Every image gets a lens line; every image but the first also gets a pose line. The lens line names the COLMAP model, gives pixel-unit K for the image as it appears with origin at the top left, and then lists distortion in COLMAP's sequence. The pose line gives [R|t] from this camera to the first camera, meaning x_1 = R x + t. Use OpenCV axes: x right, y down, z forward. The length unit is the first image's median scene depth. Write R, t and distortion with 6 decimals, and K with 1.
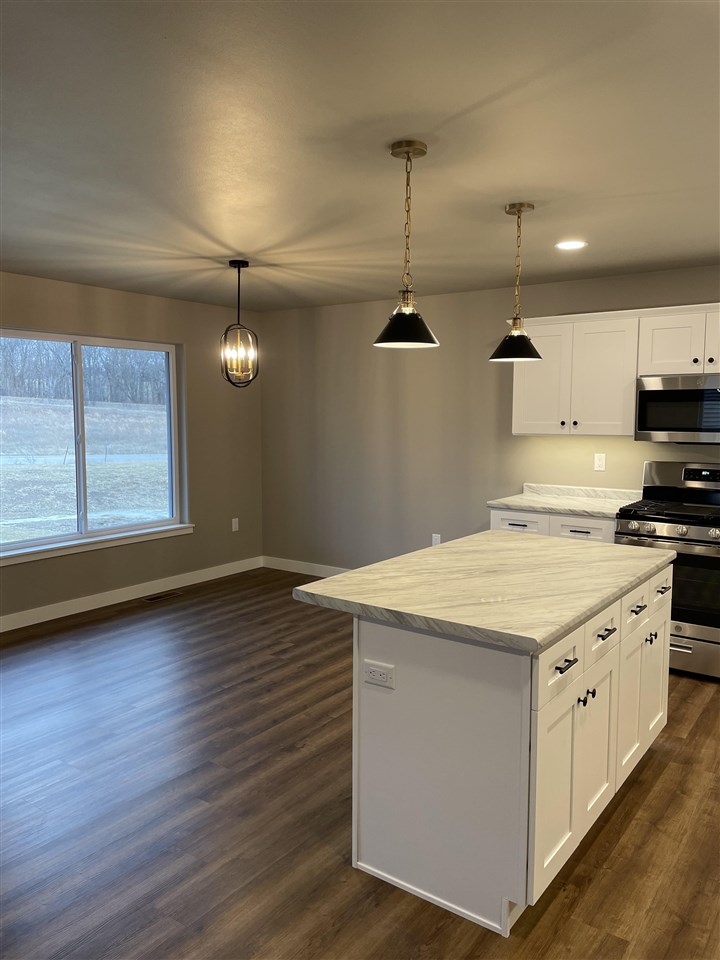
lens RADIAL K [[717.9, 0, 362.3], [0, 717.9, 473.0], [0, 0, 1]] dist [0.077074, -0.095154]
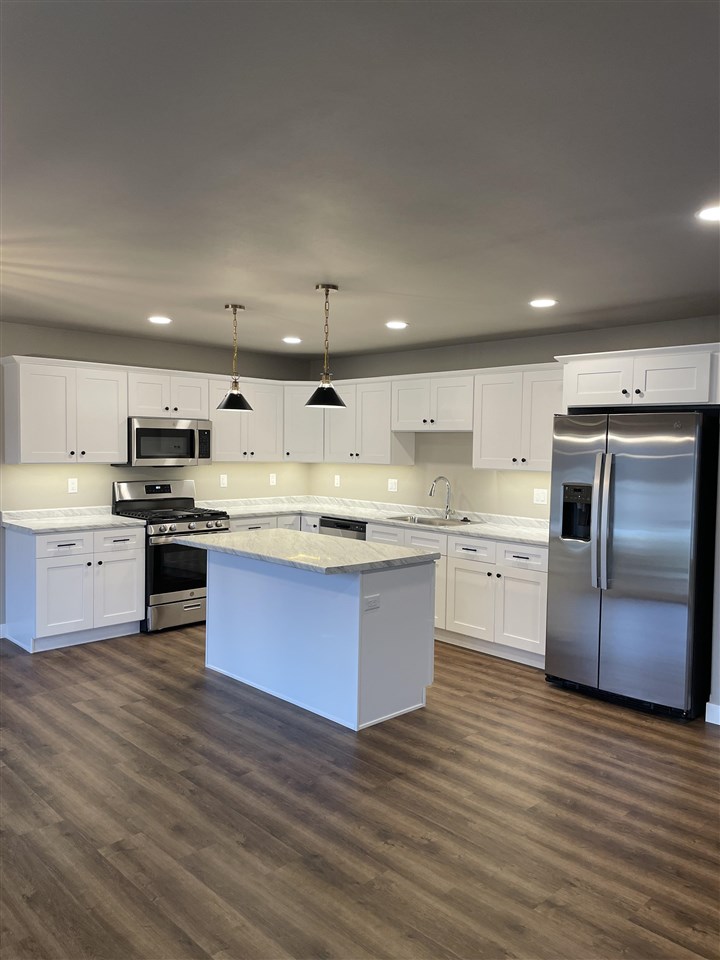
lens RADIAL K [[717.9, 0, 362.3], [0, 717.9, 473.0], [0, 0, 1]] dist [0.077074, -0.095154]
pose [[0.179910, -0.039100, 0.982906, -0.869159], [0.074173, 0.996904, 0.026080, -0.036409], [-0.980883, 0.068213, 0.182253, 0.371262]]
